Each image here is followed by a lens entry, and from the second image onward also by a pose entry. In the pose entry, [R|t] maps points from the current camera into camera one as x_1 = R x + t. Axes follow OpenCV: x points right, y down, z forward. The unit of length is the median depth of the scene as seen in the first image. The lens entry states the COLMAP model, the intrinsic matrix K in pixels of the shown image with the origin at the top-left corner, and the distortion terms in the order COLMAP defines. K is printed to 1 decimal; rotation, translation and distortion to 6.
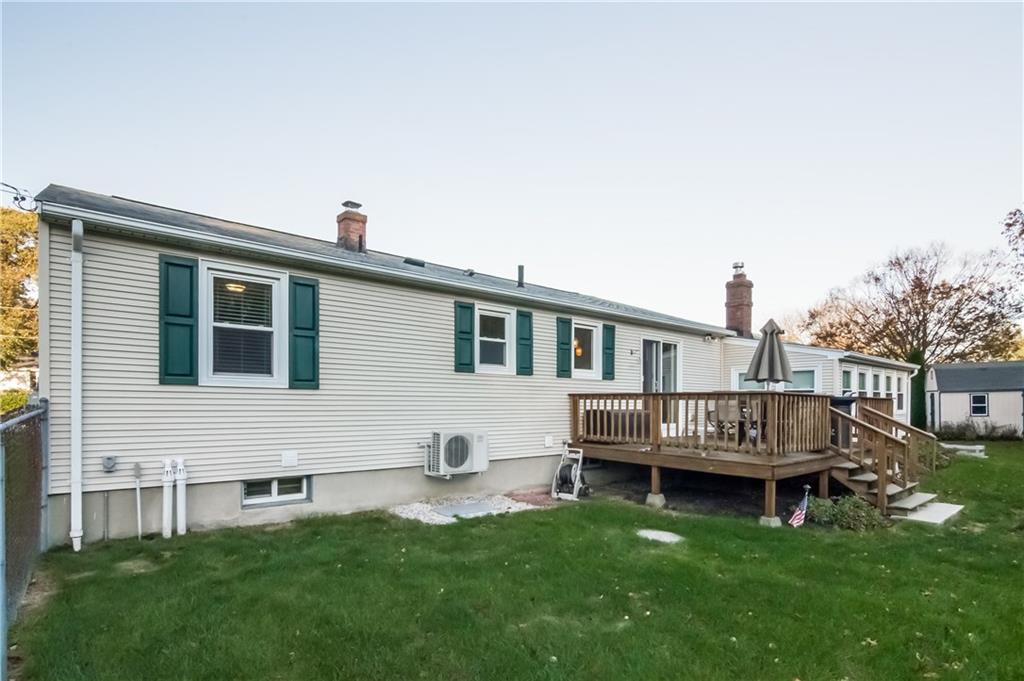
lens RADIAL K [[501.9, 0, 512.0], [0, 501.9, 340.5], [0, 0, 1]] dist [-0.002589, -0.000979]
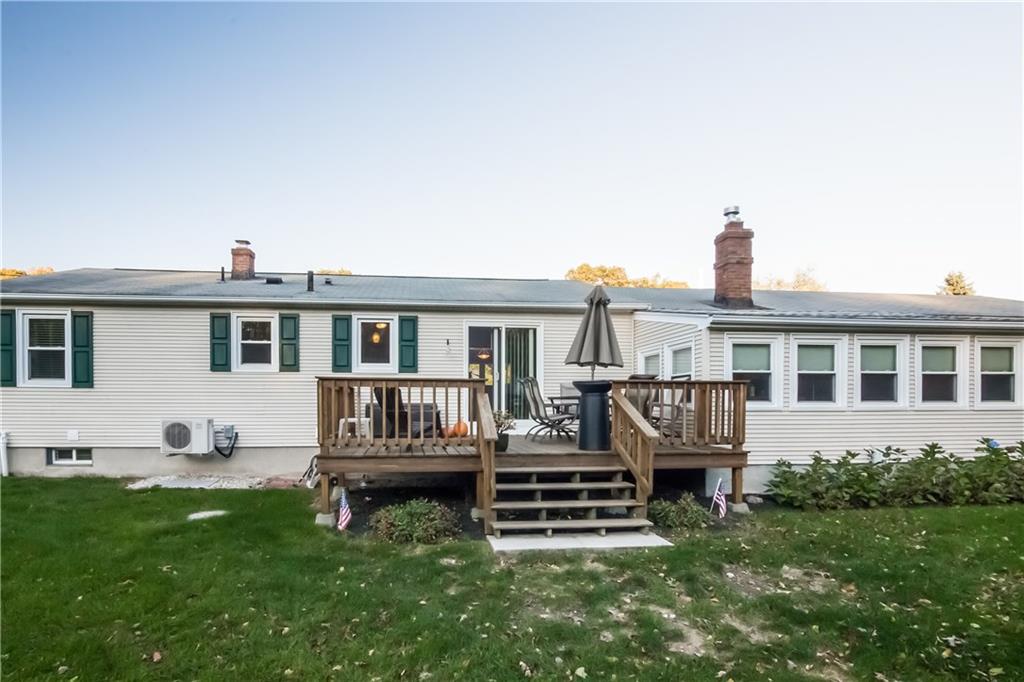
lens RADIAL K [[501.9, 0, 512.0], [0, 501.9, 341.0], [0, 0, 1]] dist [-0.002589, -0.000979]
pose [[0.825733, -0.078049, -0.558636, 1.168646], [0.074380, 0.996799, -0.029323, 0.078633], [0.559136, -0.017338, 0.828895, 0.403119]]
